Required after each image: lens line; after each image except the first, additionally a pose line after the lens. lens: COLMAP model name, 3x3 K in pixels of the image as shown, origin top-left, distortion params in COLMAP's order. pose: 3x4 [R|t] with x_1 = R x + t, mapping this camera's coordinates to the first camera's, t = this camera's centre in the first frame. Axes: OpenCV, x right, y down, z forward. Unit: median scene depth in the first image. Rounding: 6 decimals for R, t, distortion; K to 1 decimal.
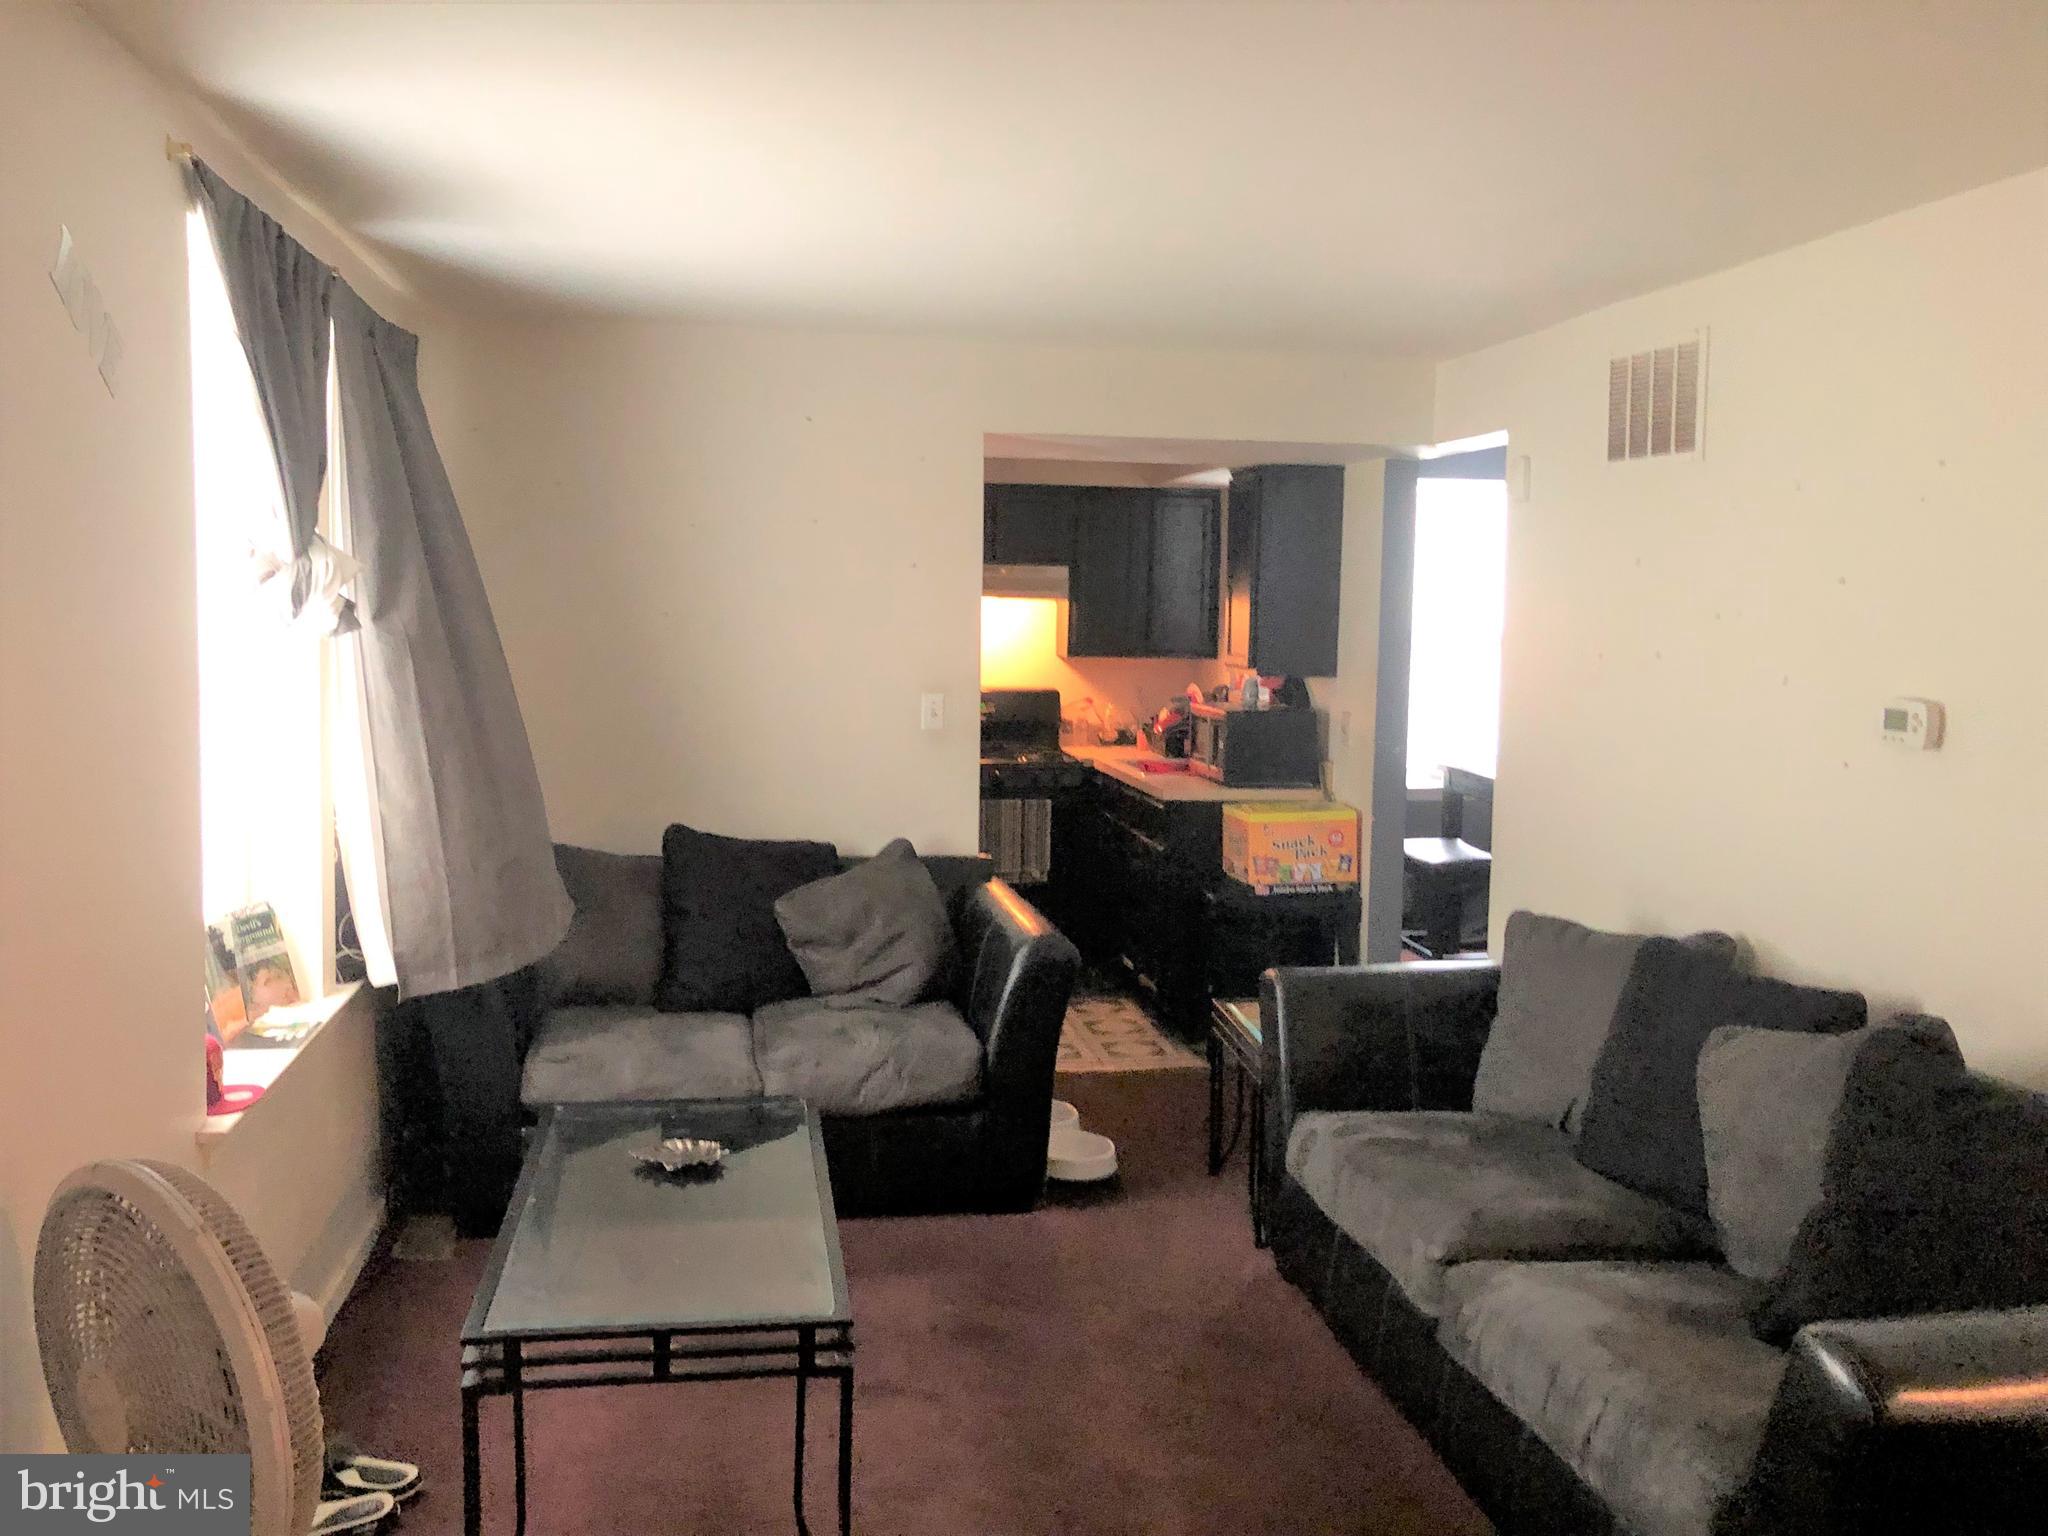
lens RADIAL K [[1682.1, 0, 1023.8], [0, 1682.1, 751.5], [0, 0, 1]] dist [0.013893, -0.009525]
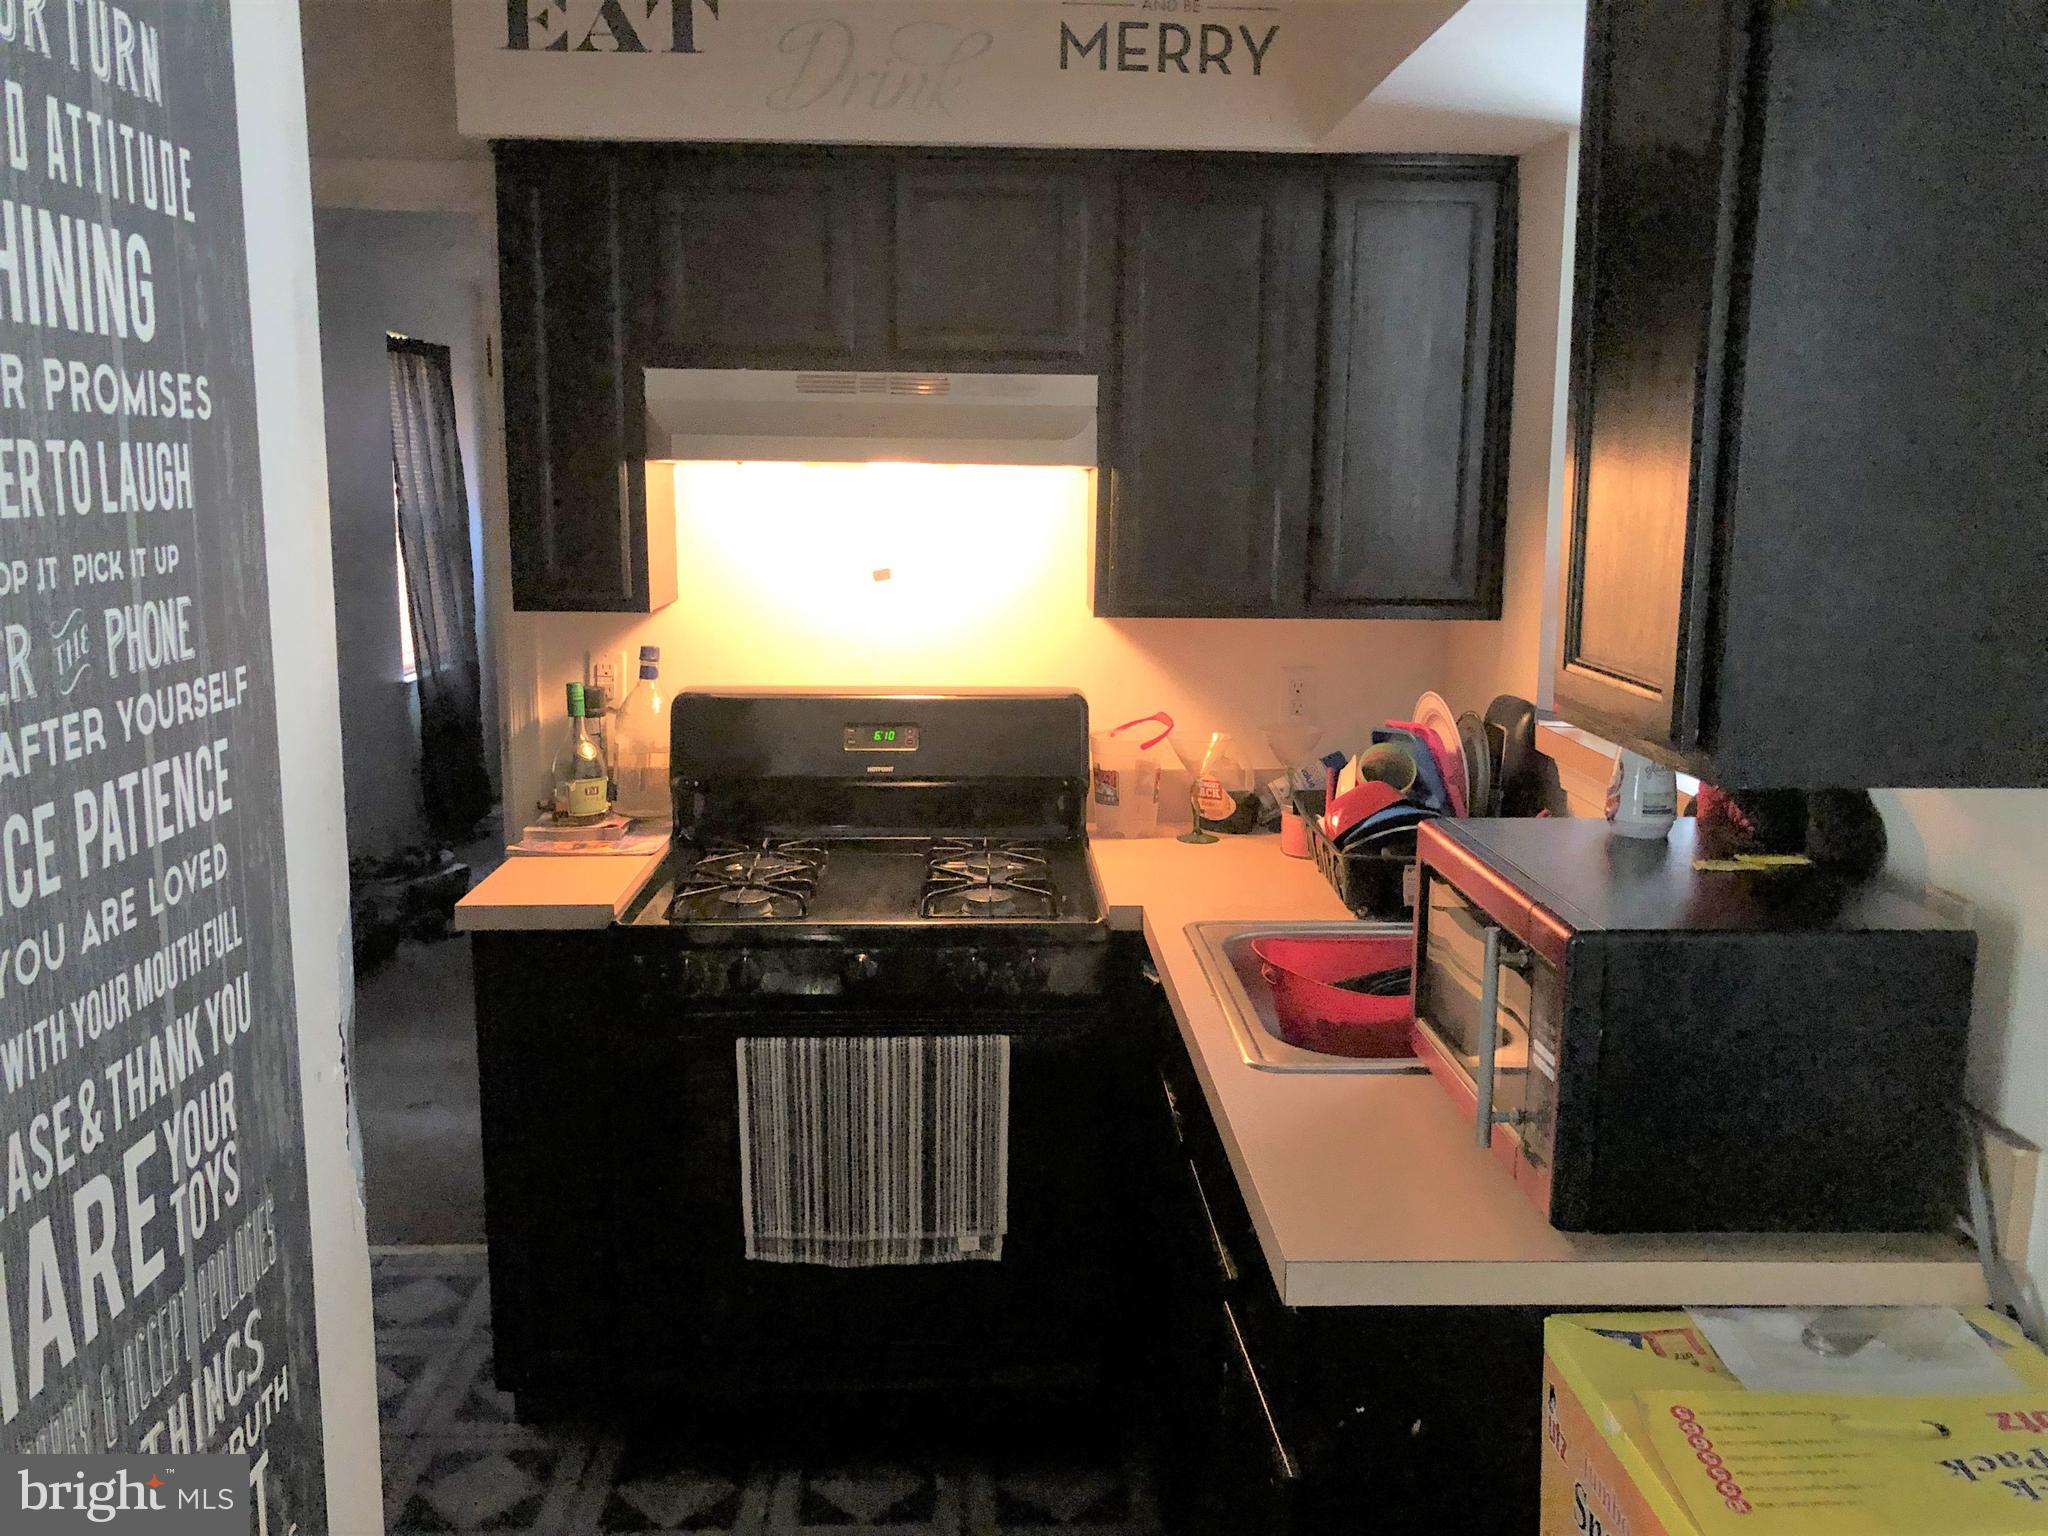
lens RADIAL K [[1682.1, 0, 1027.2], [0, 1682.1, 764.6], [0, 0, 1]] dist [0.013893, -0.009525]
pose [[0.991219, 0.005848, -0.132104, 0.066322], [0.002735, 0.997901, 0.064695, -0.050831], [0.132205, -0.064488, 0.989122, 0.669051]]
